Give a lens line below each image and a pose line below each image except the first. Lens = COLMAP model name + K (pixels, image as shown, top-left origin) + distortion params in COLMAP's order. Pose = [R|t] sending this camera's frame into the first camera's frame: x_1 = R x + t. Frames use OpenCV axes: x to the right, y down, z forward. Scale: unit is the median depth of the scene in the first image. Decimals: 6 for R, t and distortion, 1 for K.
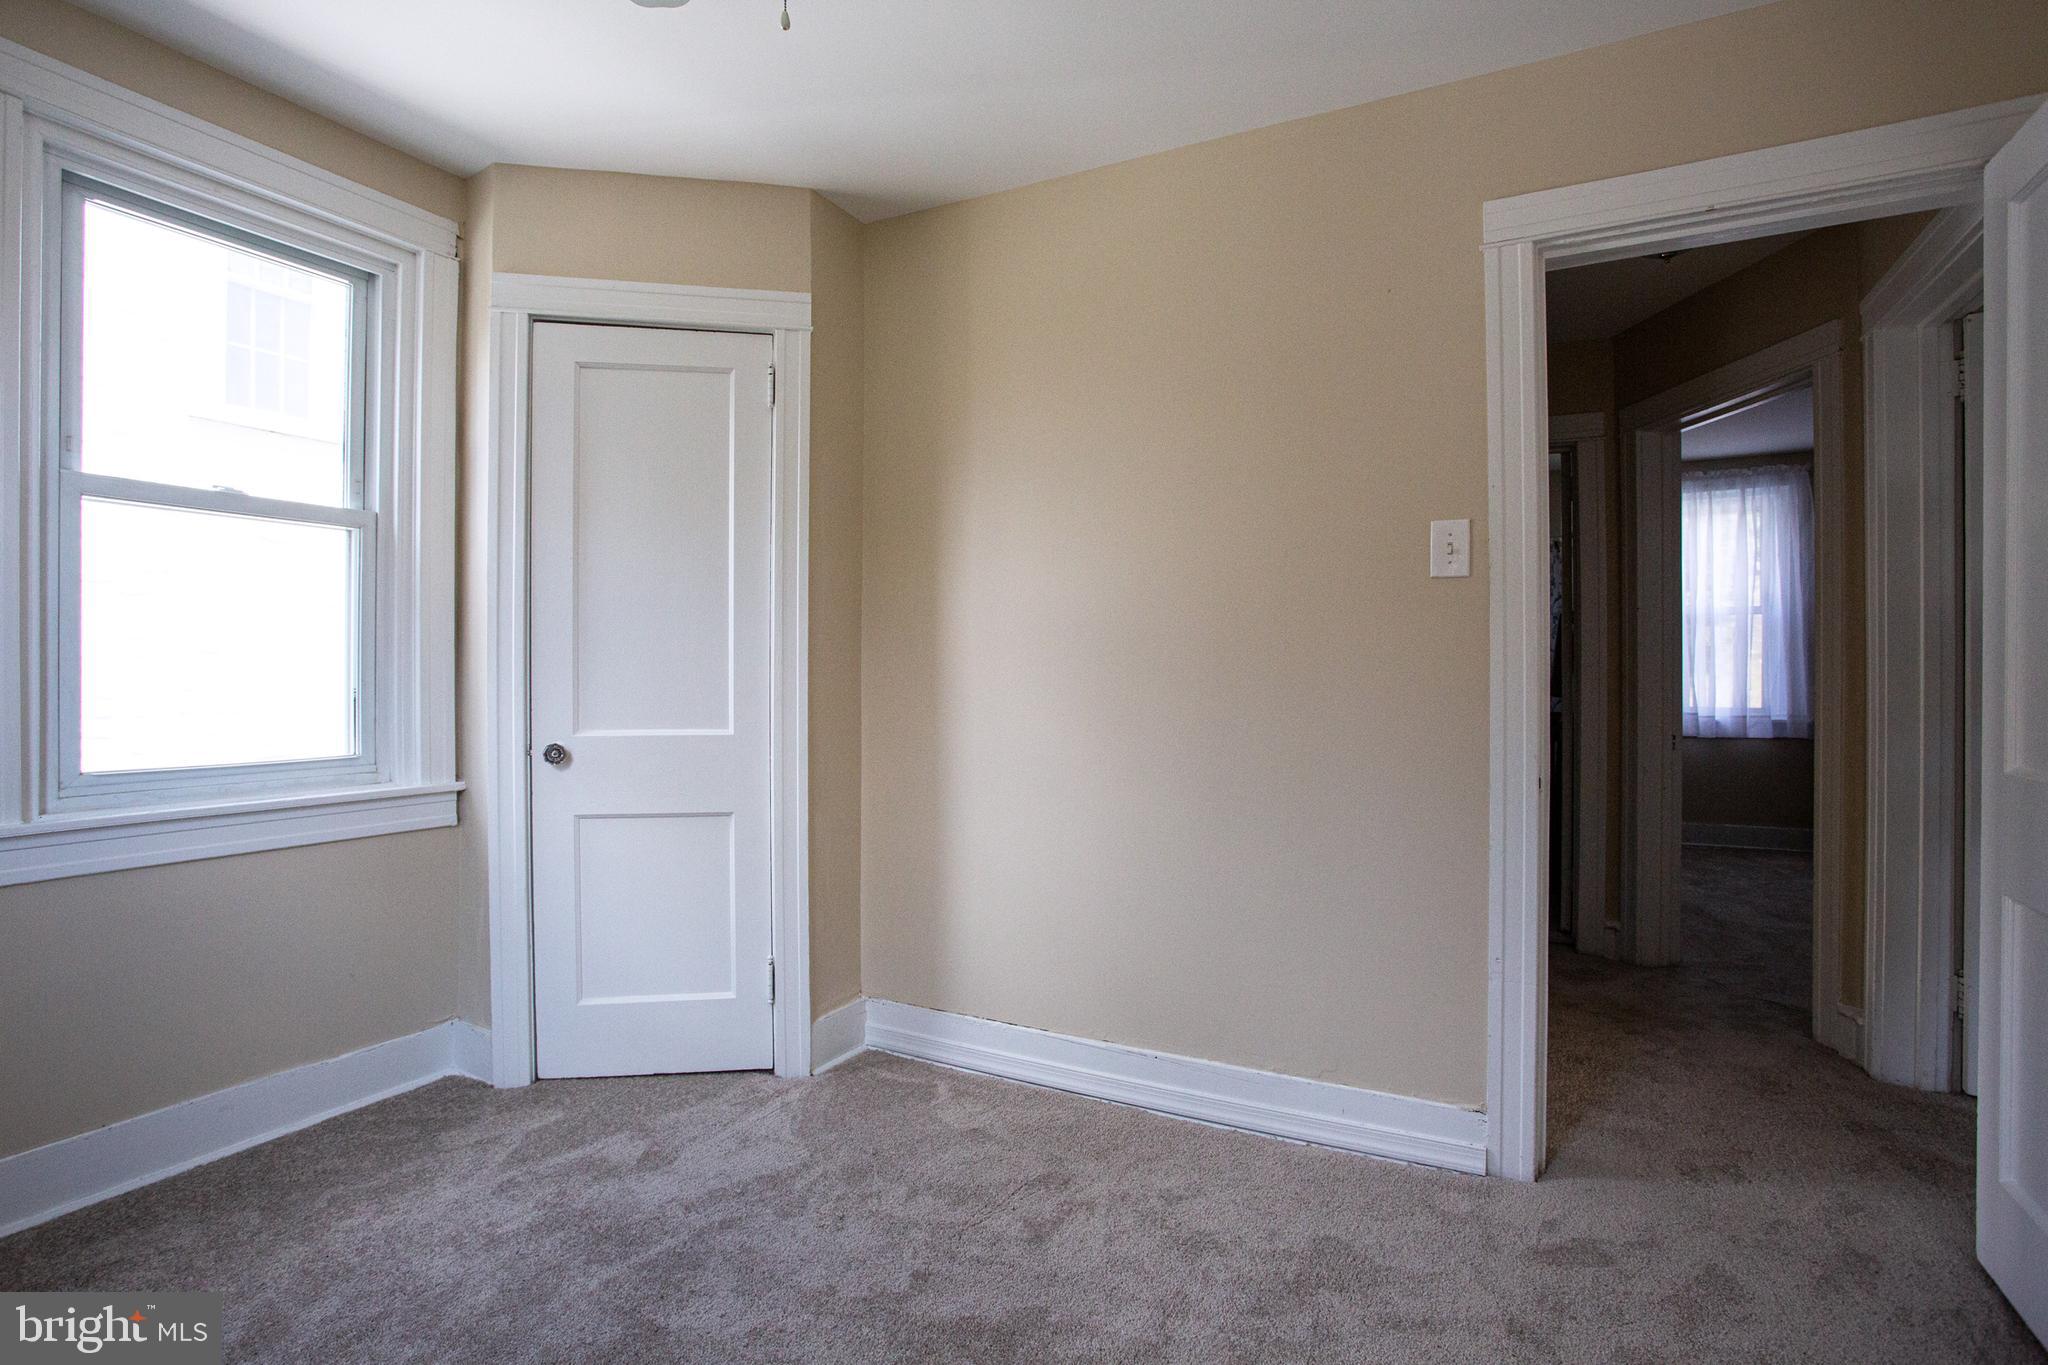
lens RADIAL K [[995.0, 0, 1010.6], [0, 995.0, 673.6], [0, 0, 1]] dist [-0.075566, 0.033338]
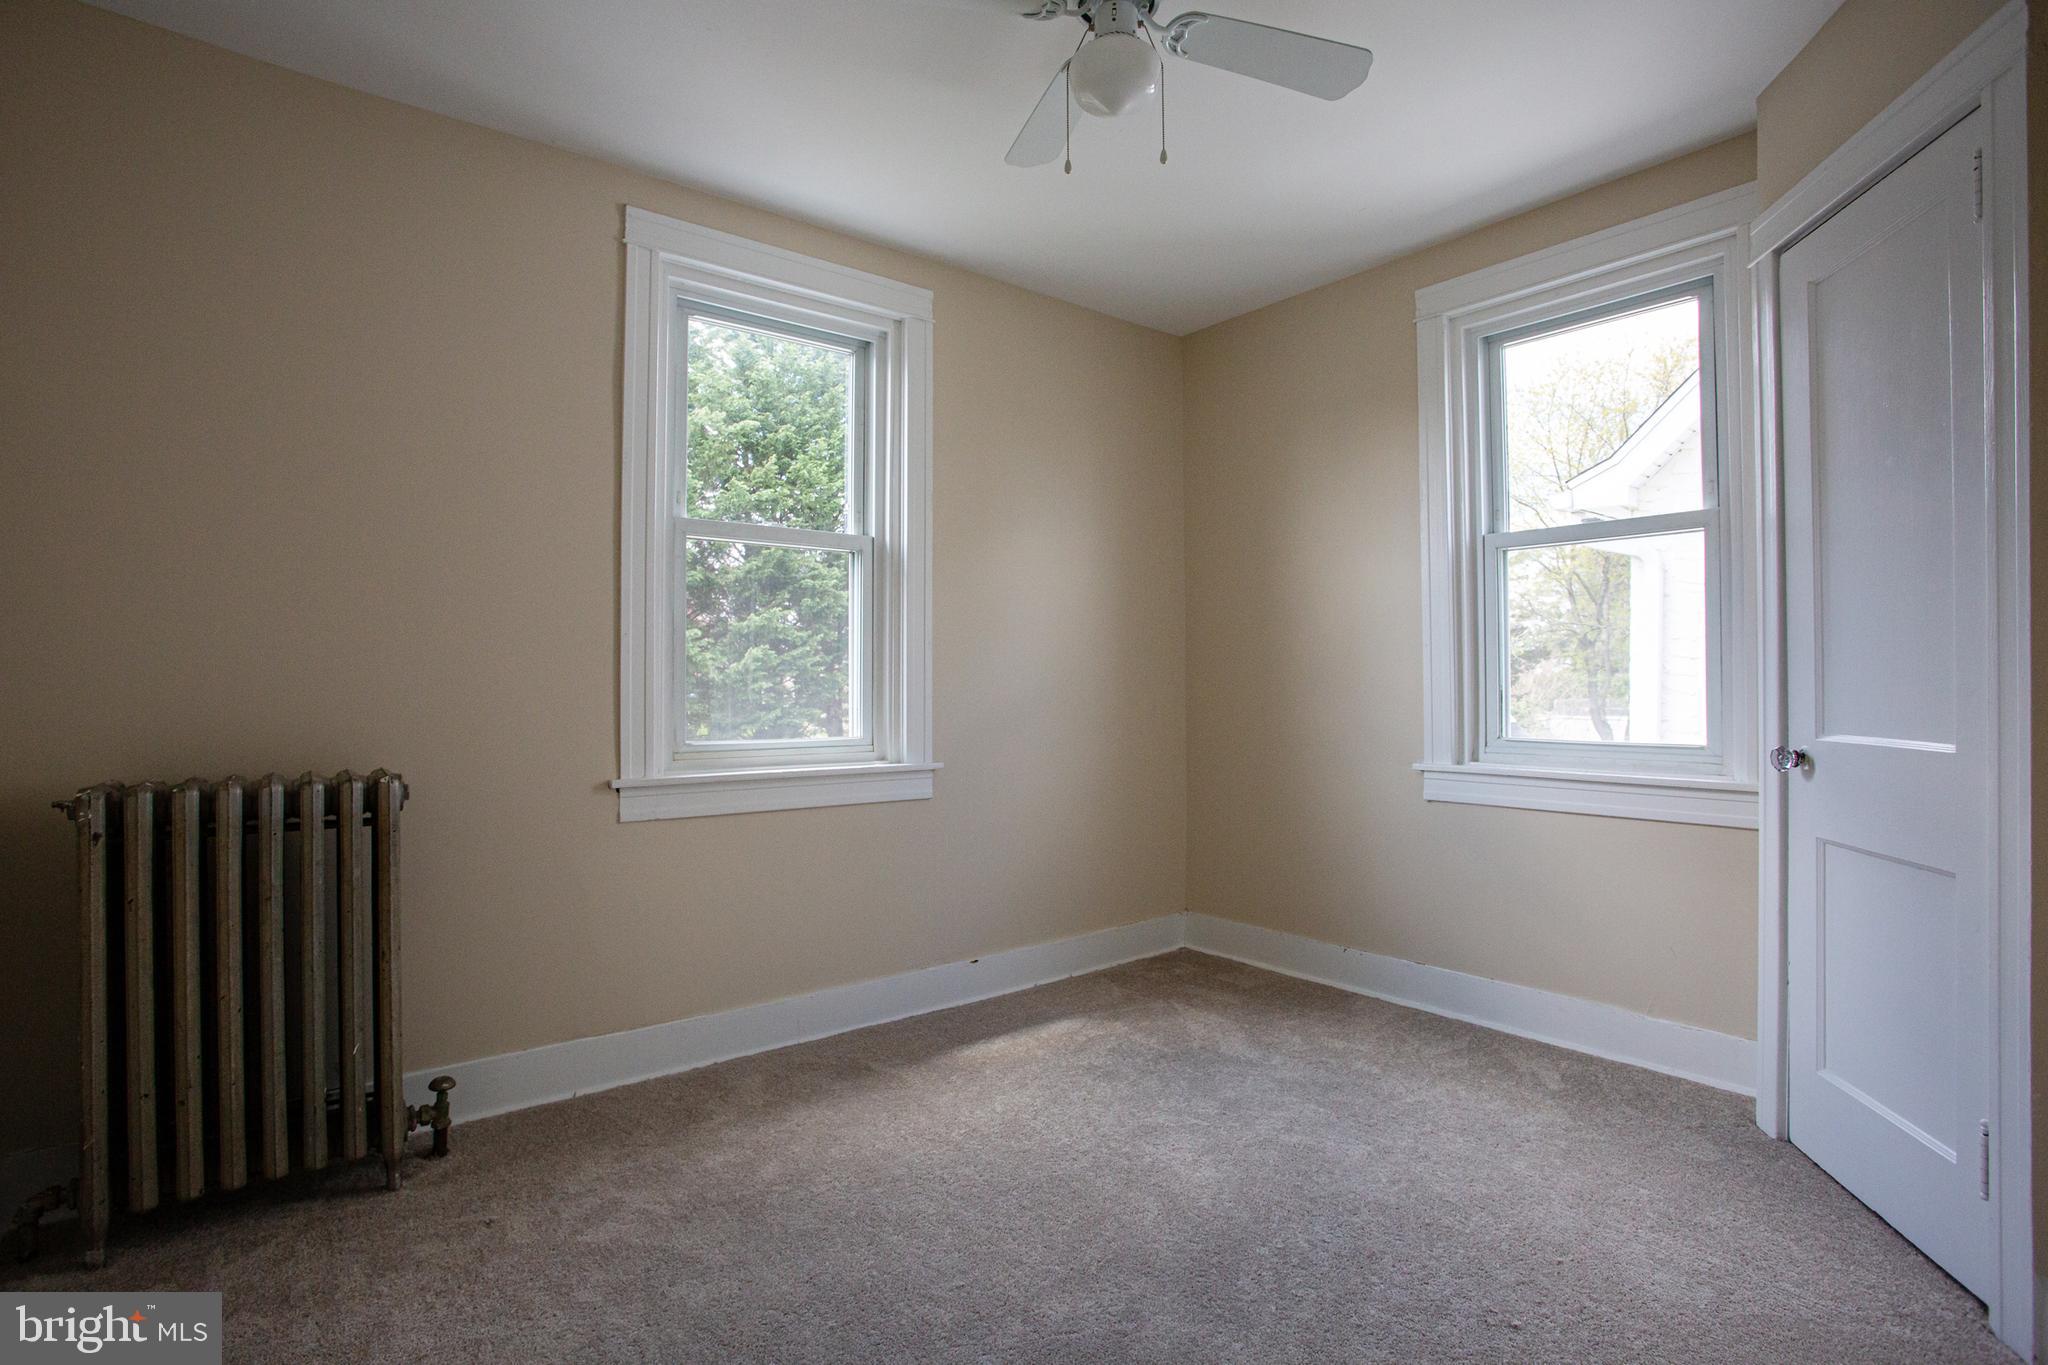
lens RADIAL K [[995.0, 0, 1010.6], [0, 995.0, 673.6], [0, 0, 1]] dist [-0.075566, 0.033338]
pose [[-0.397129, -0.009976, -0.917708, 0.624847], [0.000335, 0.999939, -0.011015, 0.019106], [0.917763, -0.004682, -0.397102, 0.795612]]
